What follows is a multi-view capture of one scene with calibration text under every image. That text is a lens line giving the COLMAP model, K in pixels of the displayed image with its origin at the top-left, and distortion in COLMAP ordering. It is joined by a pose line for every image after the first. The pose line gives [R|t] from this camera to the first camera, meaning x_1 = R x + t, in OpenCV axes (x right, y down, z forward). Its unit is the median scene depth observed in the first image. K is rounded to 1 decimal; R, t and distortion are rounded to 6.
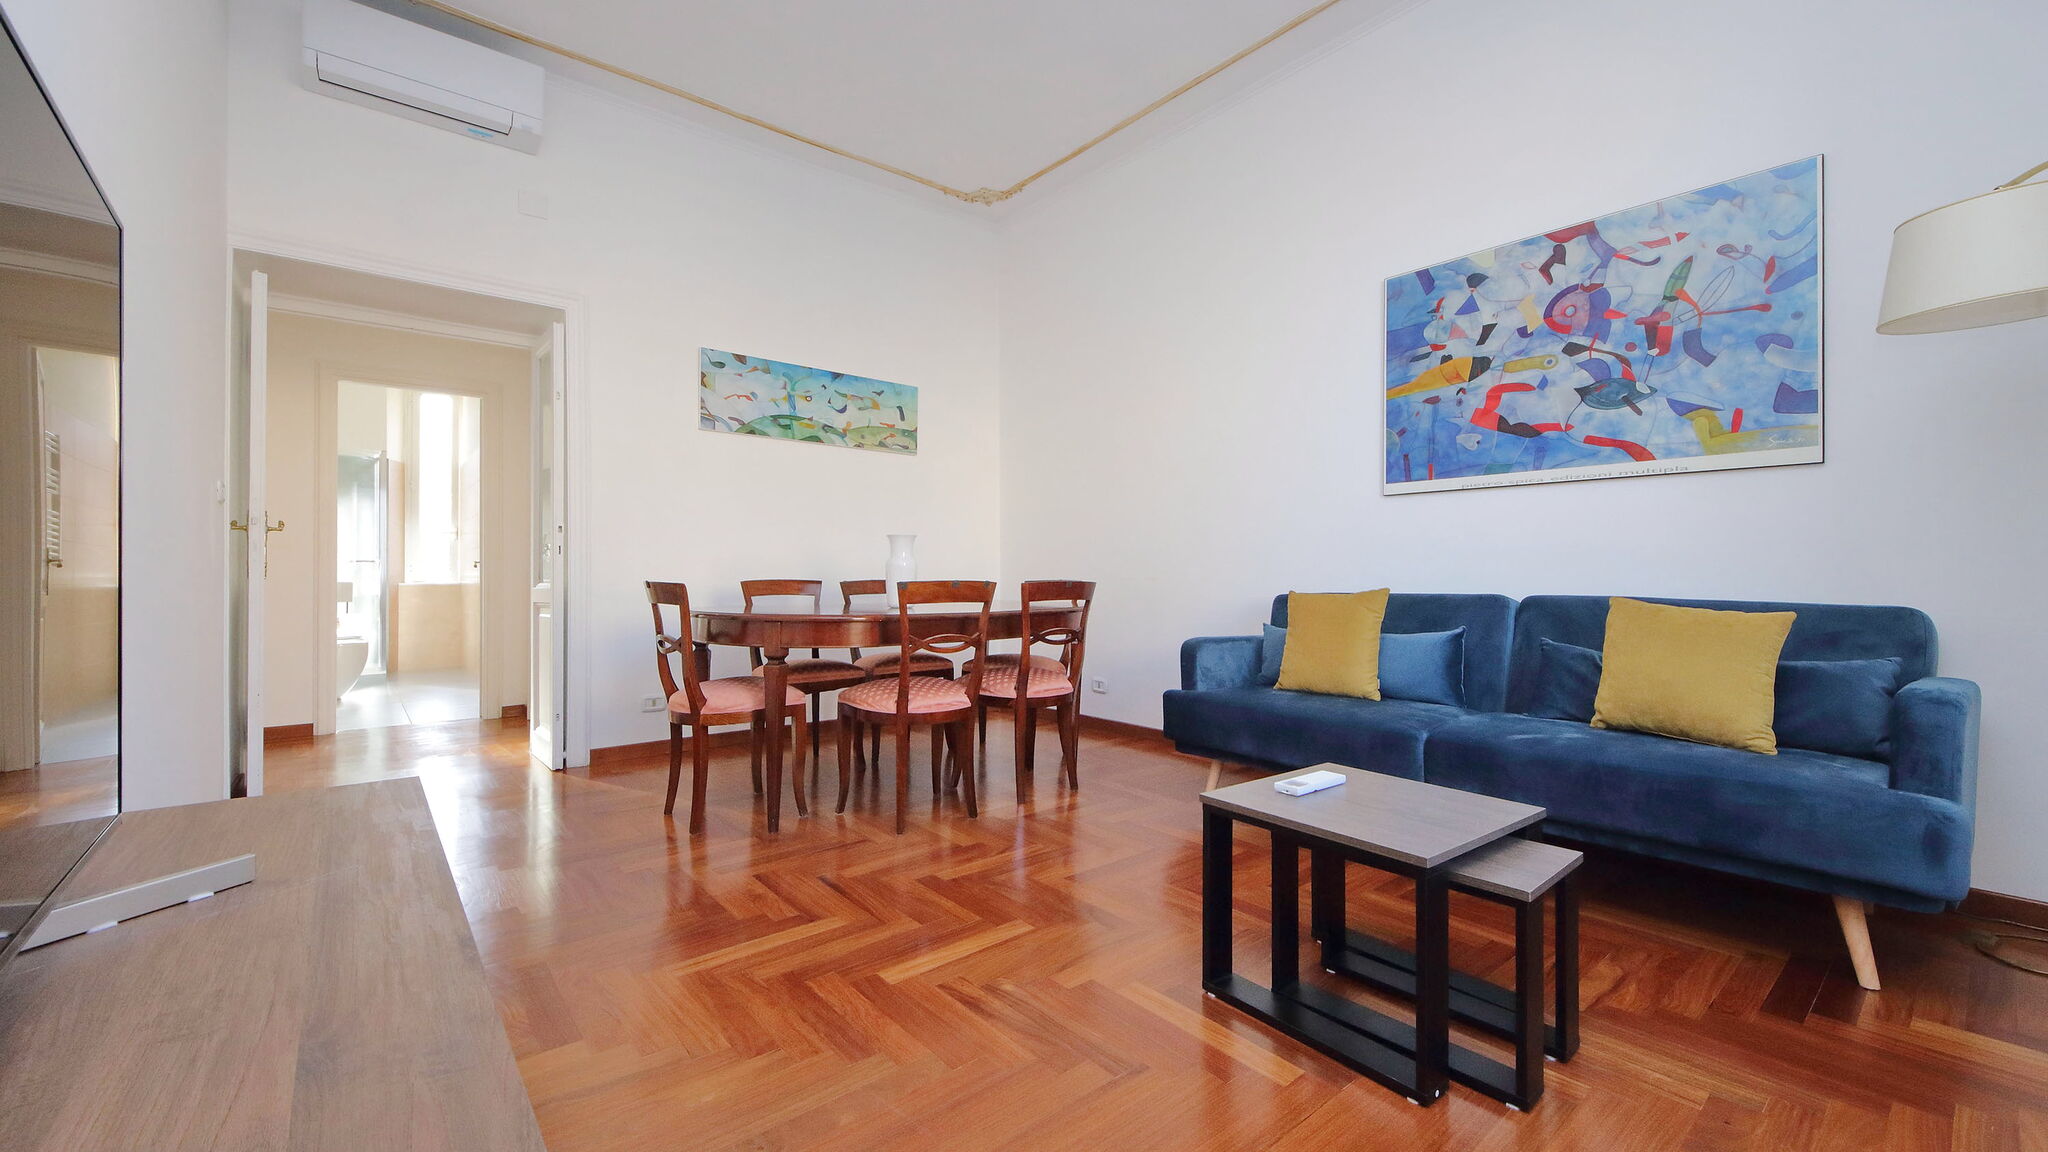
lens RADIAL K [[793.7, 0, 960.1], [0, 793.7, 554.4], [0, 0, 1]] dist [-0.000116, -0.000445]
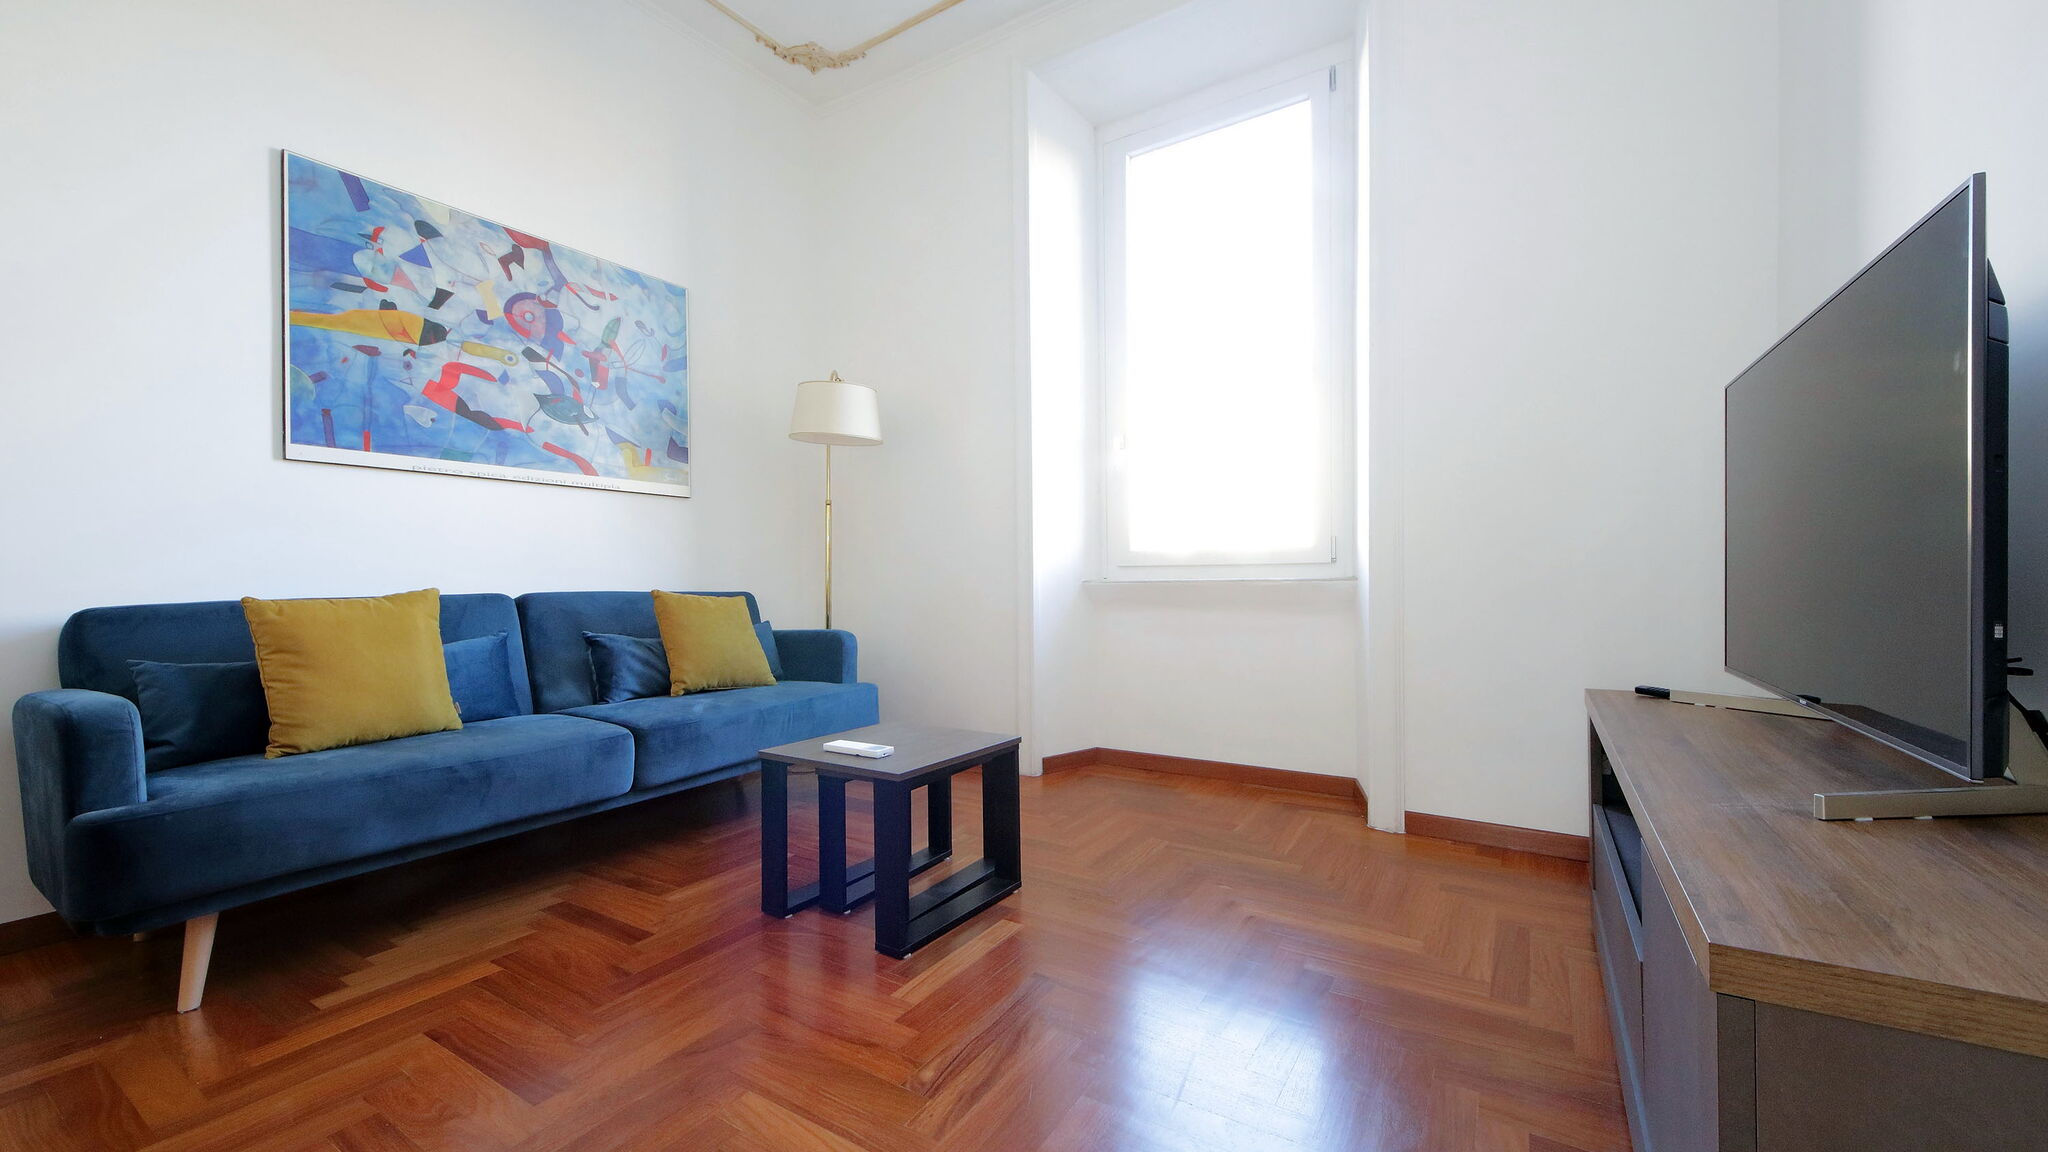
lens RADIAL K [[757.9, 0, 1066.0], [0, 757.9, 616.7], [0, 0, 1]] dist [-0.018358, -0.000225]
pose [[-0.385138, -0.038819, 0.922042, -0.431266], [-0.016394, 0.999245, 0.035222, 0.039509], [-0.922713, -0.001551, -0.385484, 0.757930]]
